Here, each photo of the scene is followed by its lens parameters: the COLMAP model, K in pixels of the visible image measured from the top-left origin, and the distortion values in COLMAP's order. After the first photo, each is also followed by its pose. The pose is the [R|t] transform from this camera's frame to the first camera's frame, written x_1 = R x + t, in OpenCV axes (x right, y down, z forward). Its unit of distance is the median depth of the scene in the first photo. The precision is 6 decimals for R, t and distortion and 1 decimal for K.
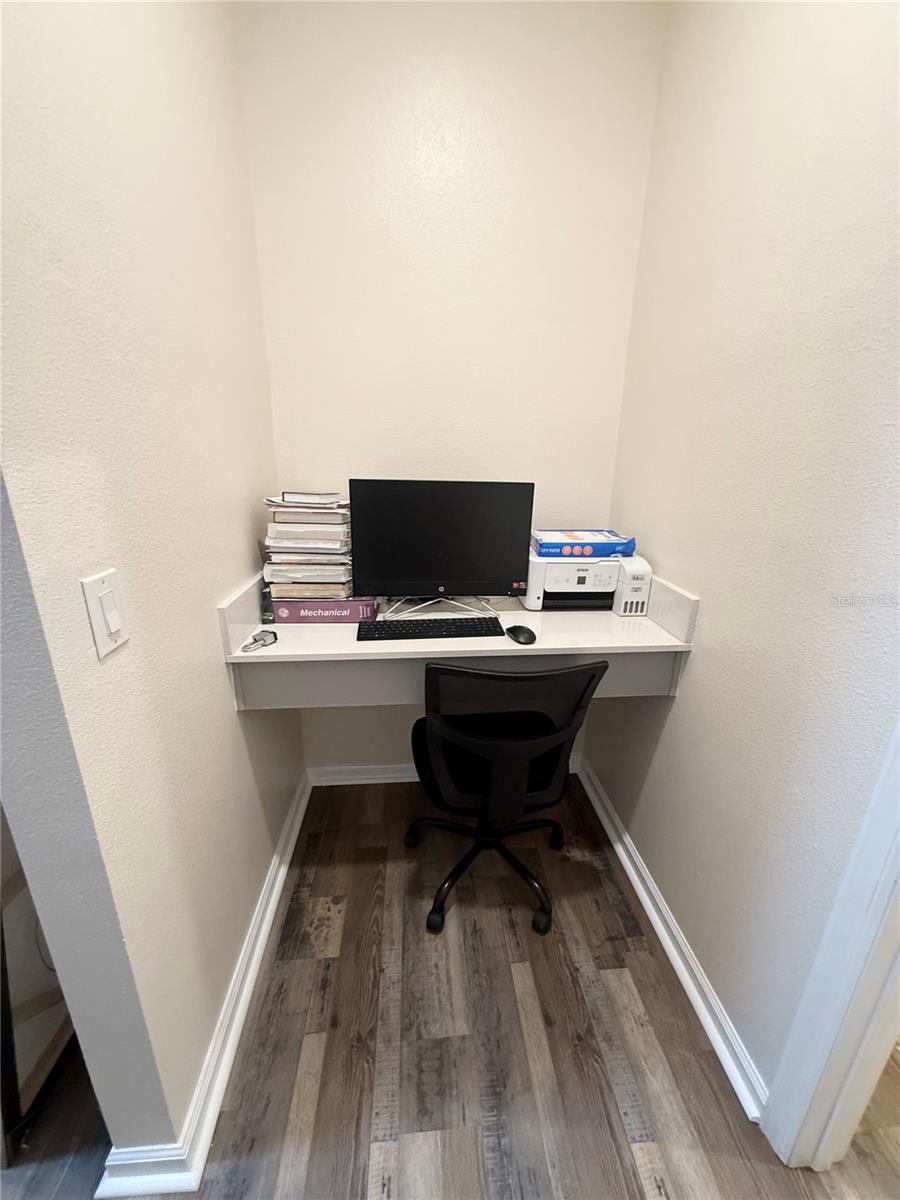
lens RADIAL K [[481.8, 0, 421.4], [0, 481.8, 599.1], [0, 0, 1]] dist [-0.001303, -0.000564]
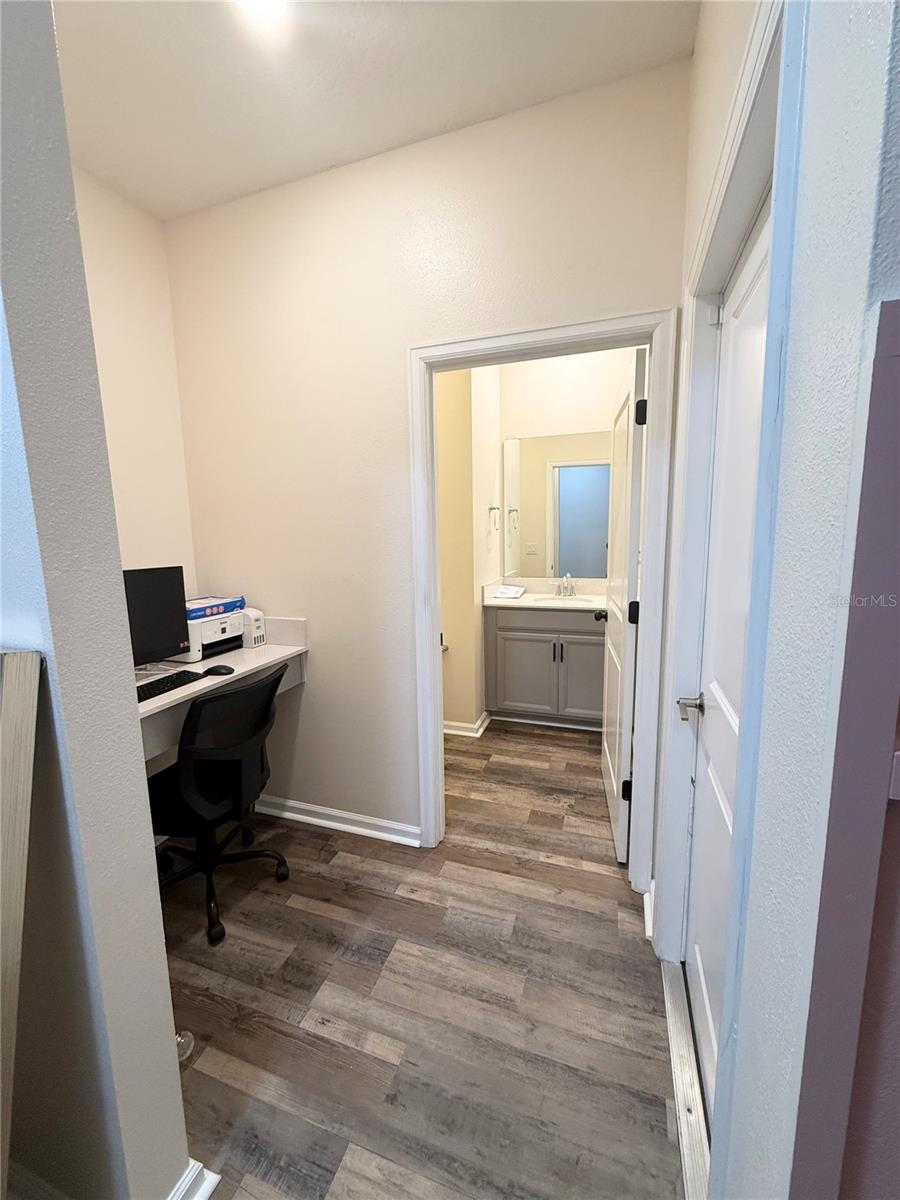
lens RADIAL K [[478.3, 0, 451.4], [0, 478.3, 597.4], [0, 0, 1]] dist [0.000836, -0.000174]
pose [[0.403418, -0.153288, 0.902085, -0.708102], [0.295160, 0.954968, 0.030277, 0.024937], [-0.866103, 0.254045, 0.430496, -0.213009]]
